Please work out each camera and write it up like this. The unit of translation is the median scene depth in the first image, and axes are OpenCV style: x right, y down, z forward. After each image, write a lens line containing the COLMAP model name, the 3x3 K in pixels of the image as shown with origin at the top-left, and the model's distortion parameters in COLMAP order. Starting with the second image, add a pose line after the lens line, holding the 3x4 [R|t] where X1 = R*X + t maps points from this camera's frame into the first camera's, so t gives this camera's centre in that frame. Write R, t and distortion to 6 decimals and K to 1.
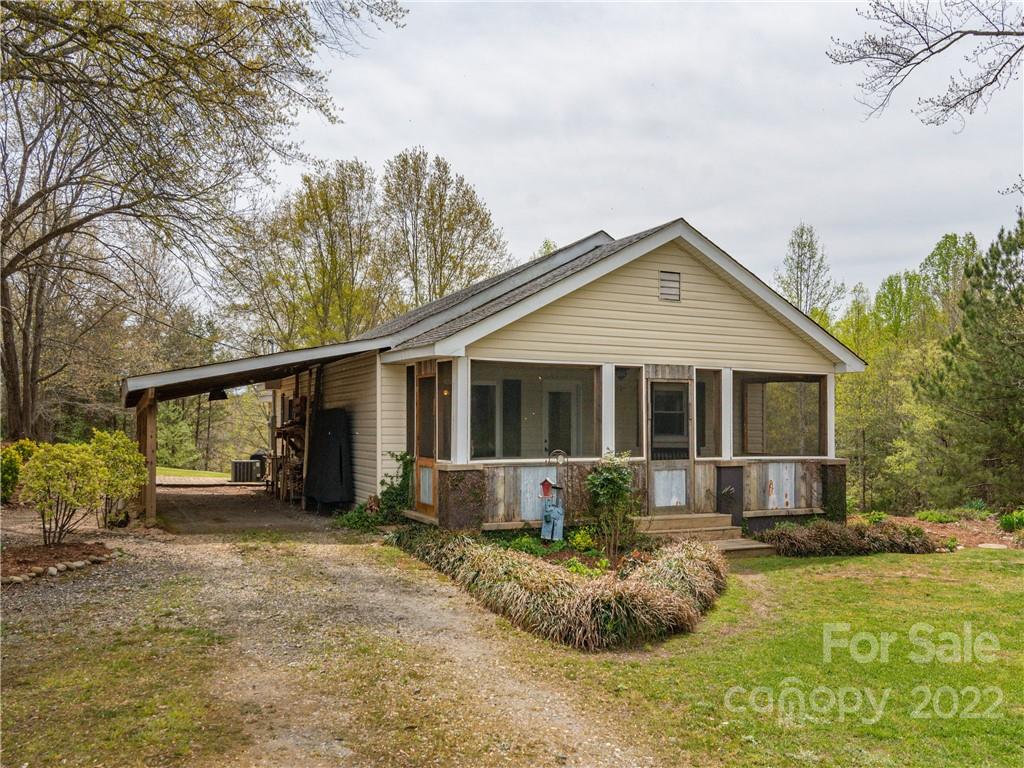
lens RADIAL K [[847.1, 0, 513.2], [0, 847.1, 408.3], [0, 0, 1]] dist [-0.002001, 0.000245]
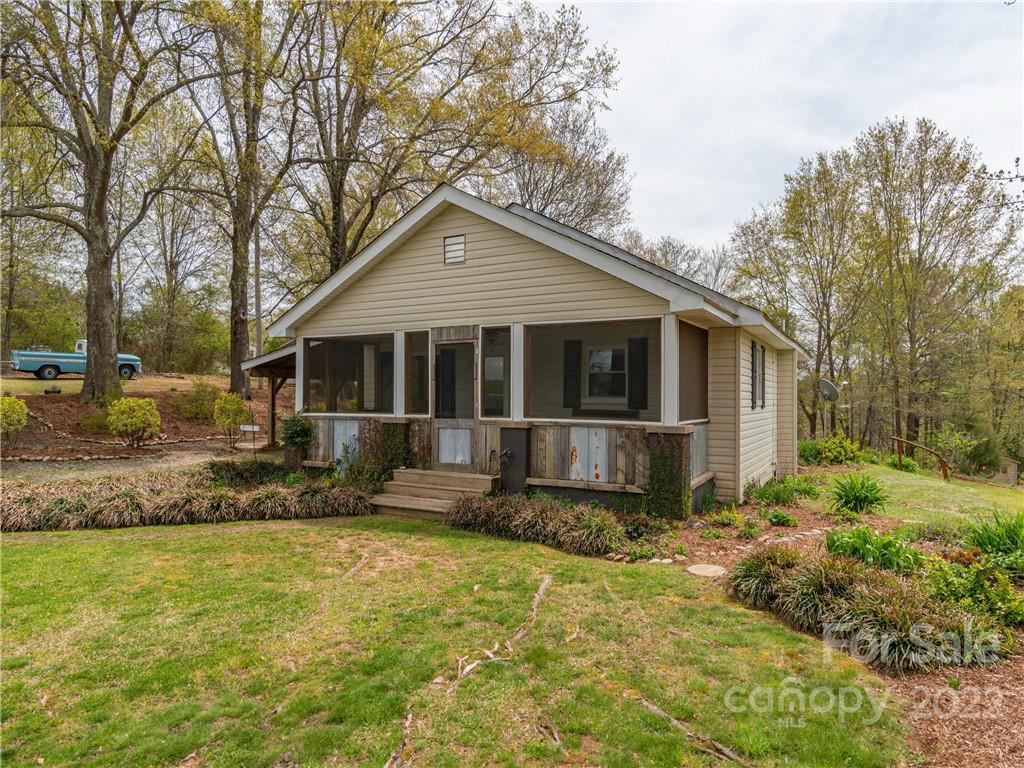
lens RADIAL K [[637.5, 0, 512.0], [0, 637.5, 384.0], [0, 0, 1]] dist [0.023812, -0.000561]
pose [[0.577473, -0.016480, -0.816244, 0.846394], [0.019208, 0.999794, -0.006596, 0.024971], [0.816184, -0.011869, 0.577670, 0.600630]]
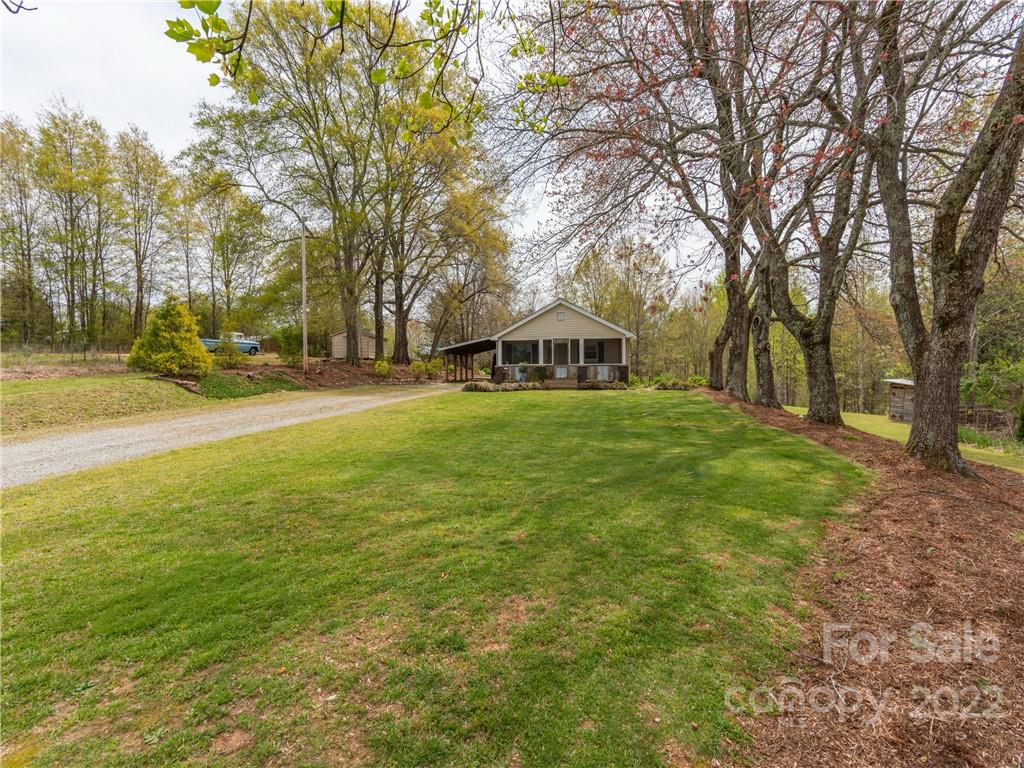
lens RADIAL K [[499.6, 0, 512.0], [0, 499.6, 384.0], [0, 0, 1]] dist [0.008664, 0.001076]
pose [[0.836700, 0.004067, -0.547646, 1.157327], [0.025637, 0.998585, 0.046585, 0.036924], [0.547061, -0.053018, 0.835412, -0.882637]]
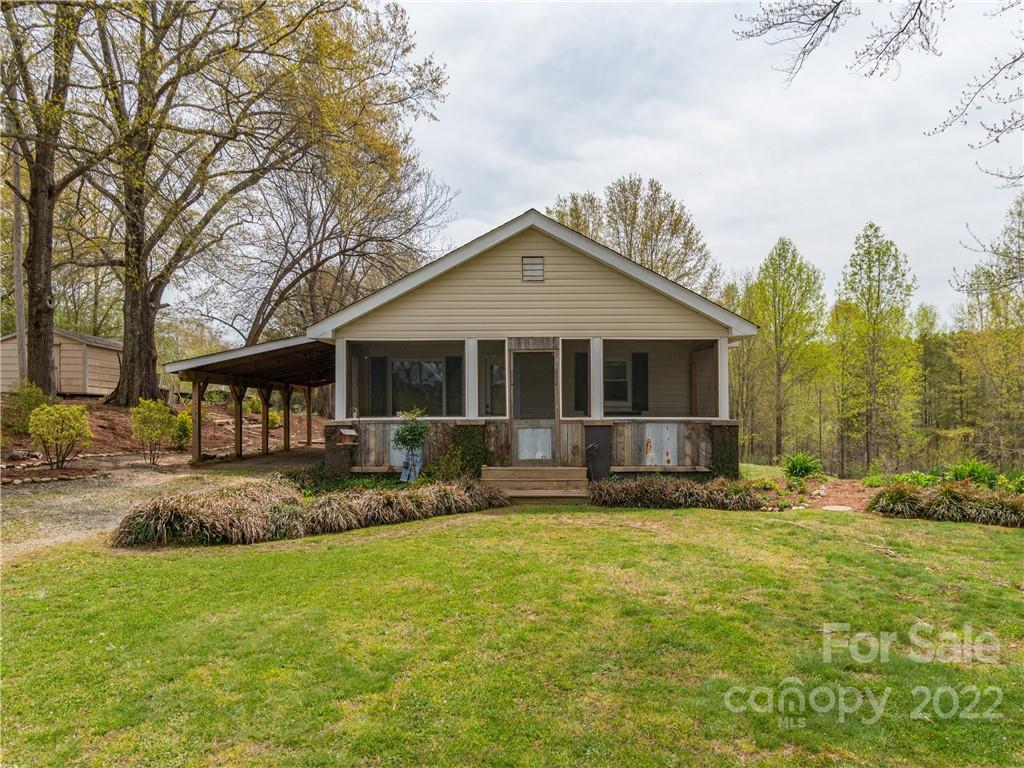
lens RADIAL K [[682.9, 0, 530.1], [0, 682.9, 404.9], [0, 0, 1]] dist [0.032049, 0.000596]
pose [[0.904979, -0.011978, -0.425288, 0.568863], [0.018076, 0.999783, 0.010306, 0.031056], [0.425073, -0.017014, 0.904999, 0.150379]]
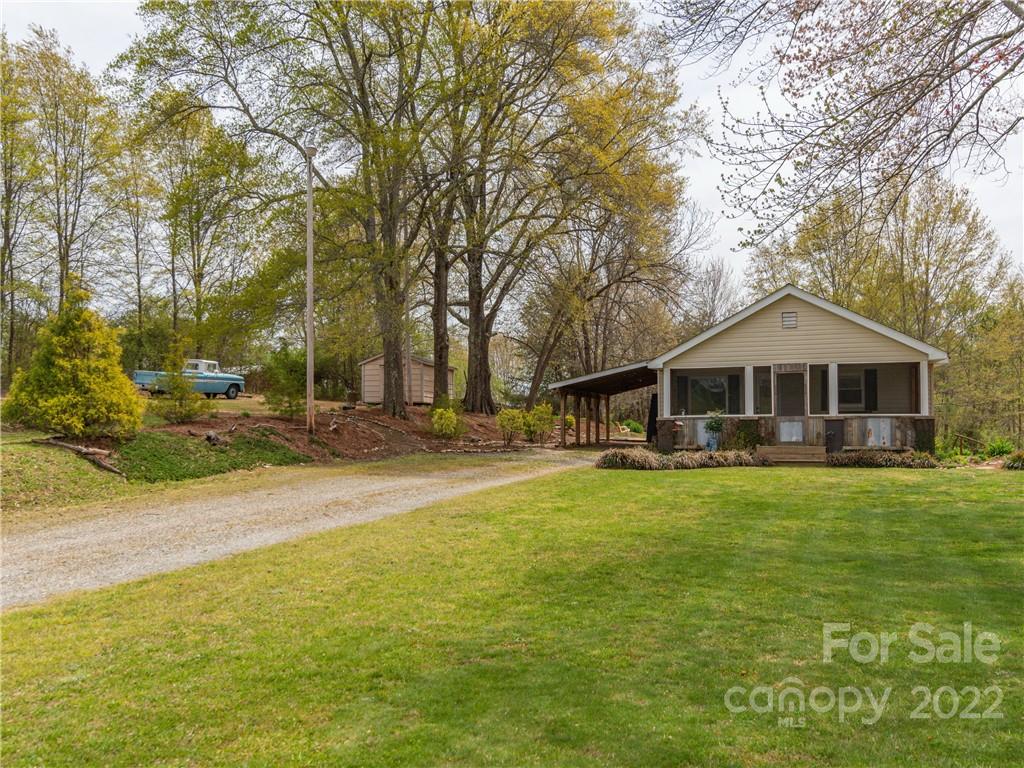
lens RADIAL K [[855.5, 0, 514.5], [0, 855.5, 419.5], [0, 0, 1]] dist [0.015798, 0.006878]
pose [[0.730317, -0.011868, -0.683005, 0.992467], [0.027425, 0.999552, 0.011957, 0.029811], [0.682557, -0.027464, 0.730316, -0.735272]]
